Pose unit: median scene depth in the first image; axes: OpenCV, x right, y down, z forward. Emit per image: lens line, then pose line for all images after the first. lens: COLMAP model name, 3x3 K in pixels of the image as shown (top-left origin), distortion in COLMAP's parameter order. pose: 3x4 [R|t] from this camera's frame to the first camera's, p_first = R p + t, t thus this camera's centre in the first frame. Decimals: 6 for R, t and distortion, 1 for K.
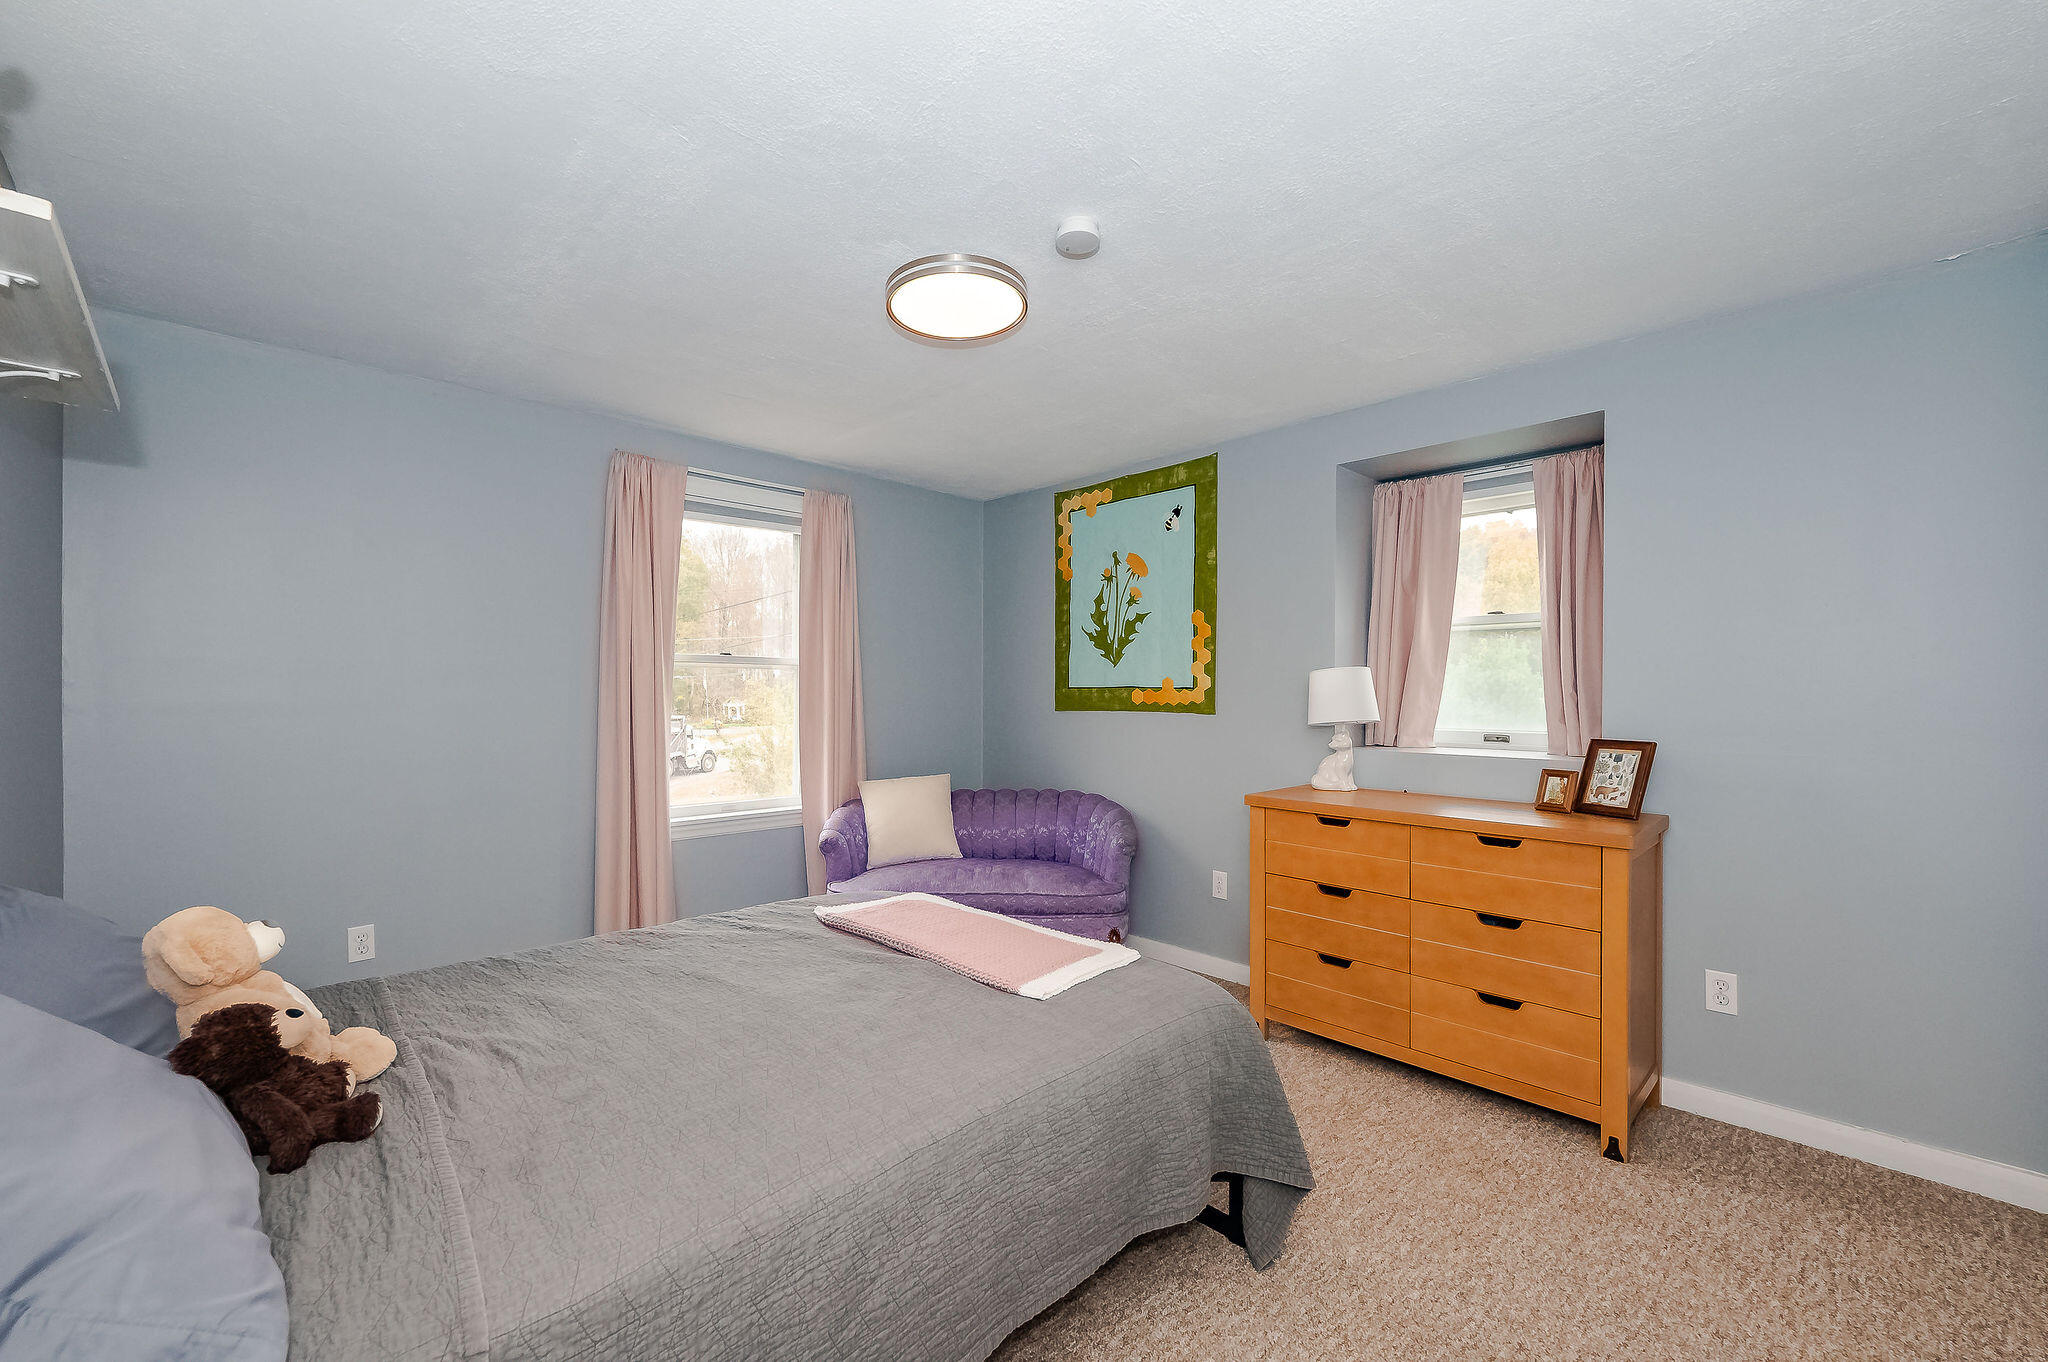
lens RADIAL K [[845.3, 0, 1027.6], [0, 845.3, 691.2], [0, 0, 1]] dist [0.001766, -0.000350]
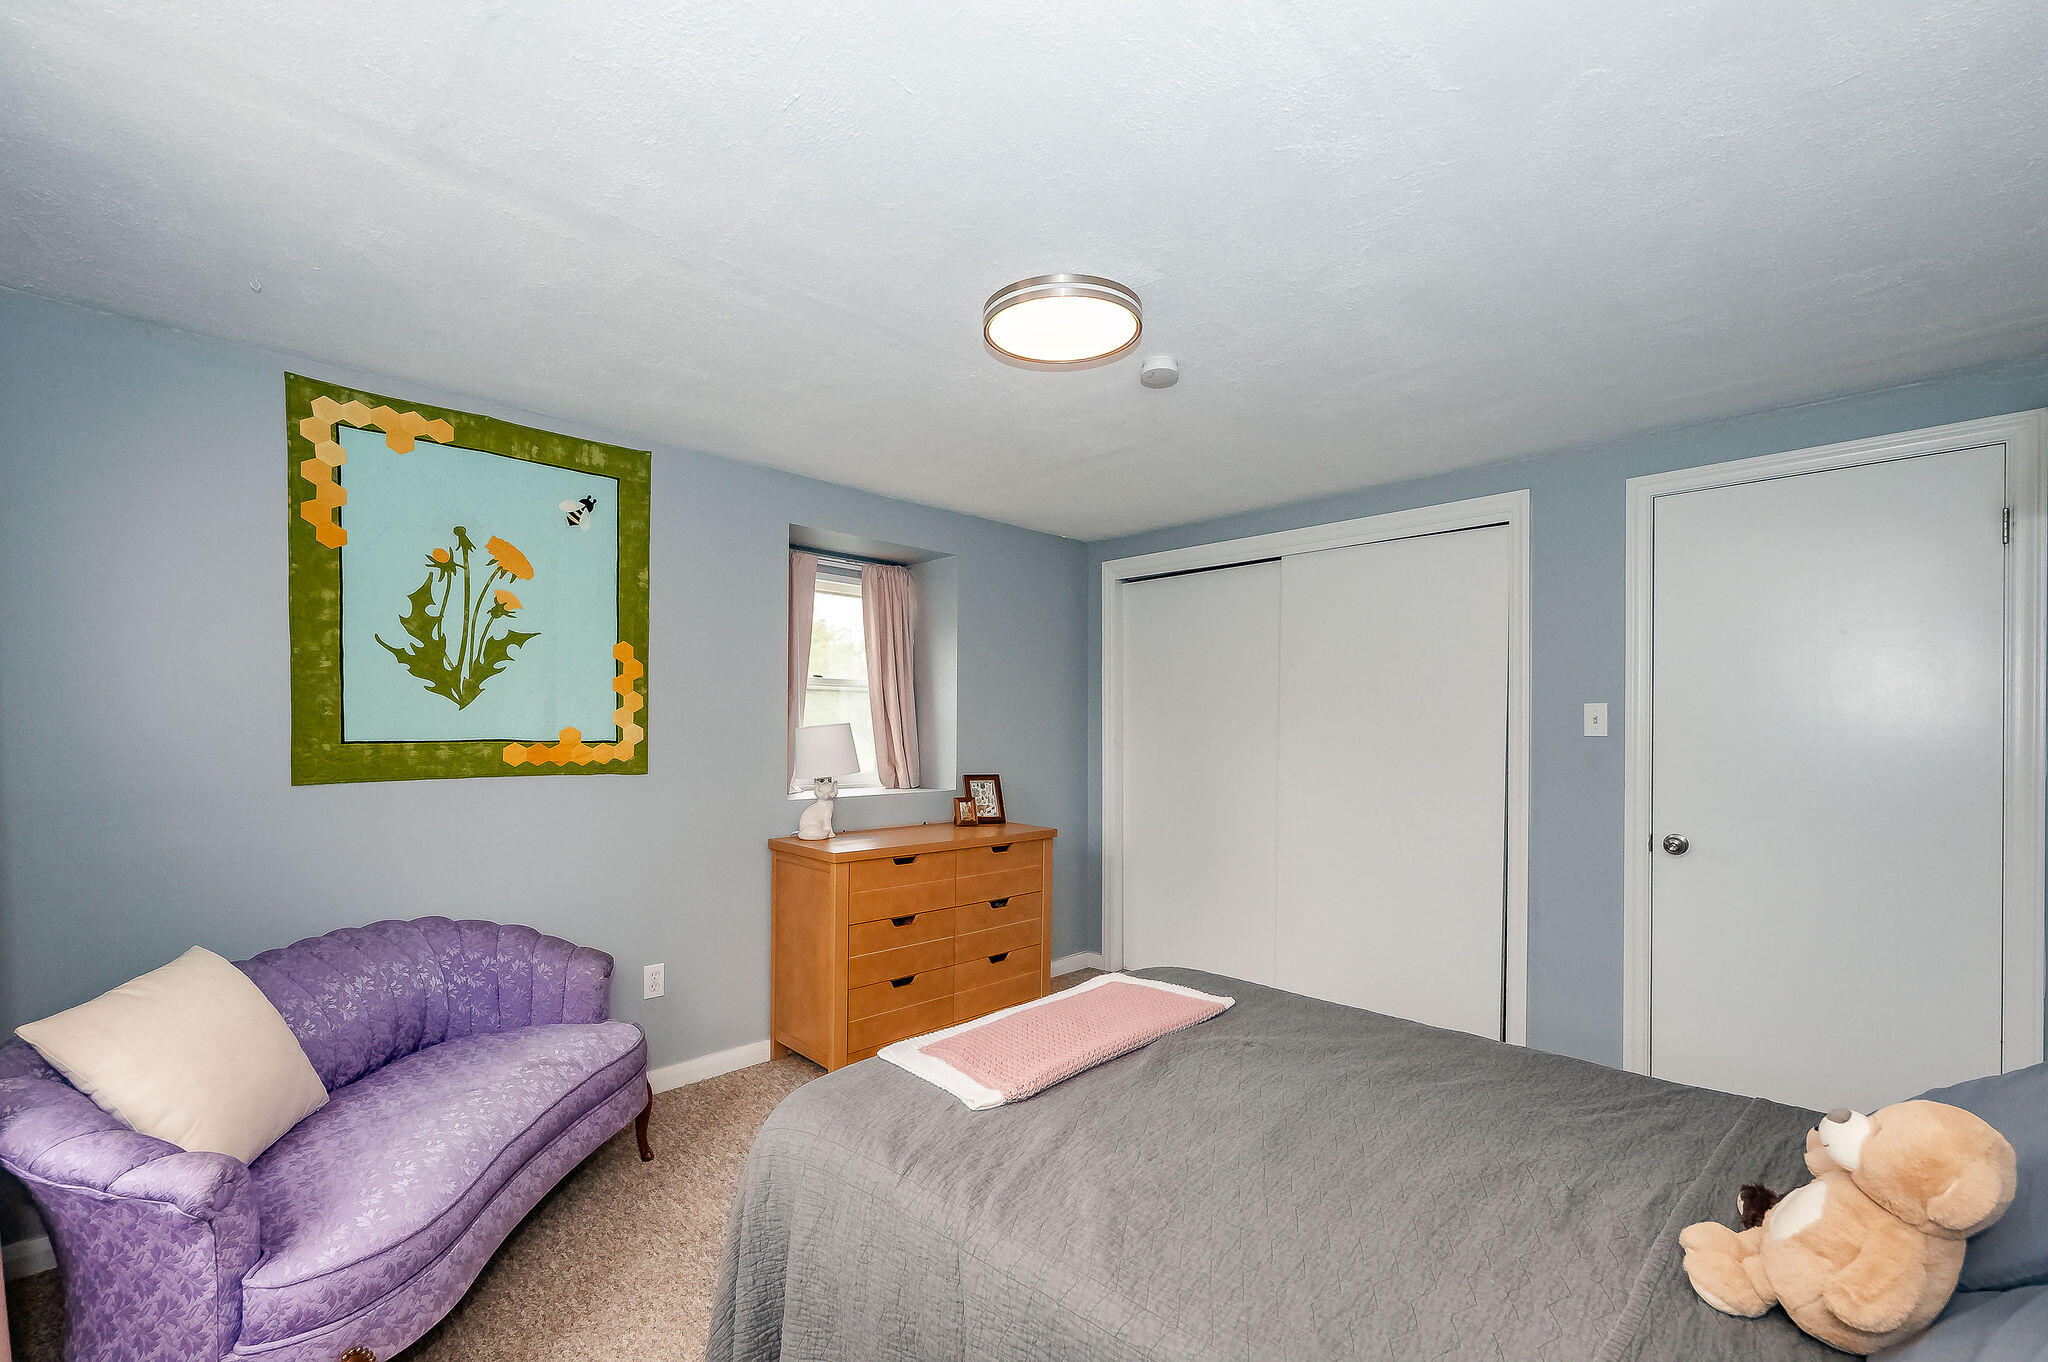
lens RADIAL K [[845.3, 0, 1067.8], [0, 845.3, 733.5], [0, 0, 1]] dist [0.001766, -0.000350]
pose [[-0.028555, -0.004536, 0.999582, -0.578216], [-0.006745, 0.999968, 0.004345, -0.016965], [-0.999569, -0.006618, -0.028585, 0.598617]]
